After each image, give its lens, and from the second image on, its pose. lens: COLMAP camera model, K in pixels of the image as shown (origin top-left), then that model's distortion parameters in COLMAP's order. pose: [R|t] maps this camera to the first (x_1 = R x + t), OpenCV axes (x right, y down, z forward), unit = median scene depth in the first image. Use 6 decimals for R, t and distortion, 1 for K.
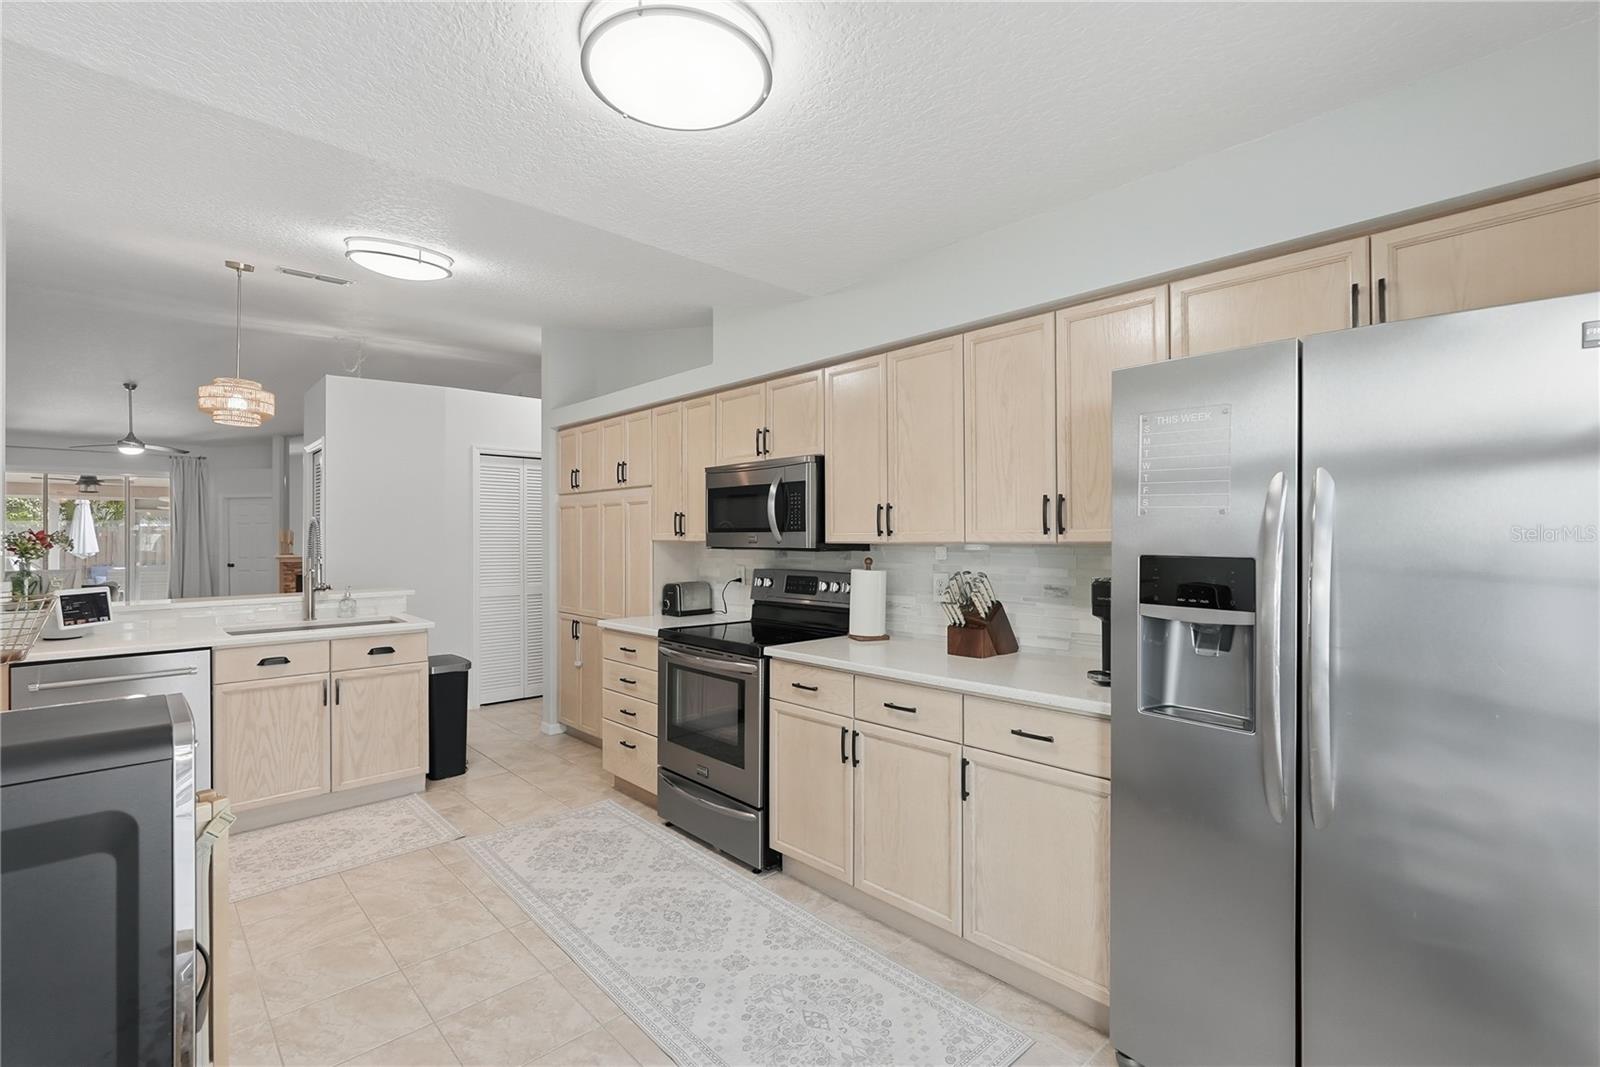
lens RADIAL K [[732.6, 0, 805.9], [0, 732.6, 527.3], [0, 0, 1]] dist [-0.009526, 0.005483]
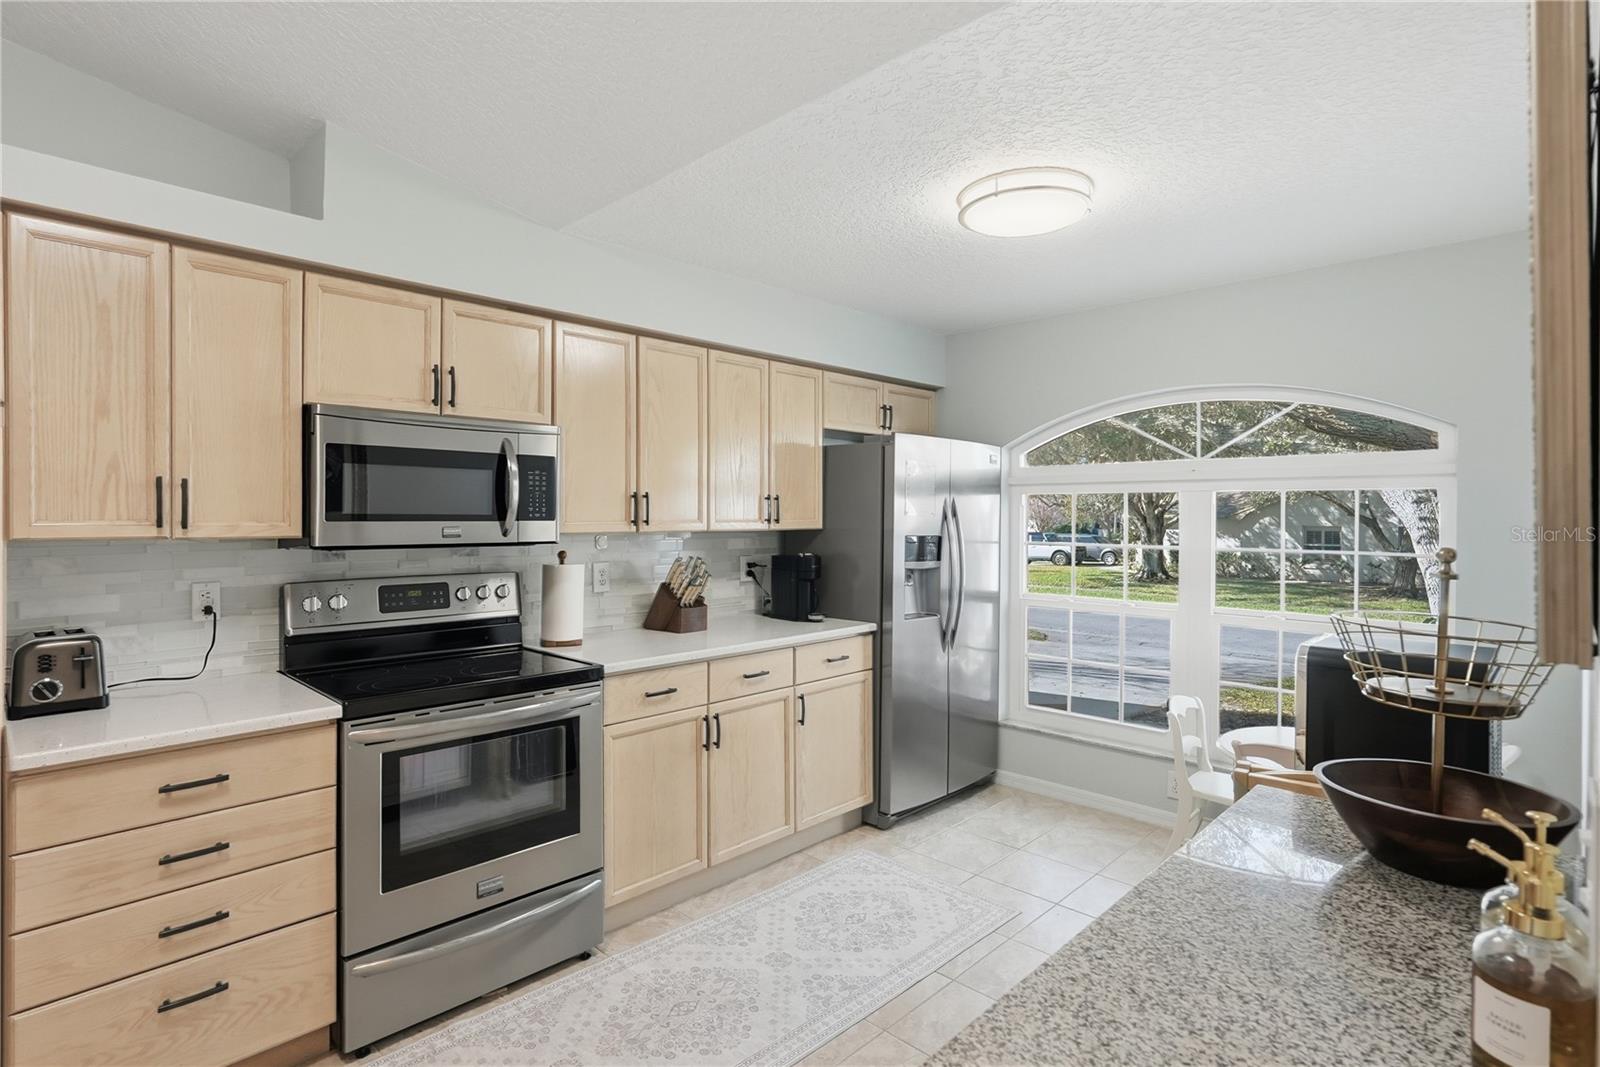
lens RADIAL K [[794.6, 0, 803.6], [0, 794.6, 521.0], [0, 0, 1]] dist [-0.007375, -0.000442]
pose [[-0.045345, -0.001025, 0.998971, -1.074513], [-0.012531, 0.999921, 0.000457, 0.002964], [-0.998893, -0.012498, -0.045354, 0.942589]]
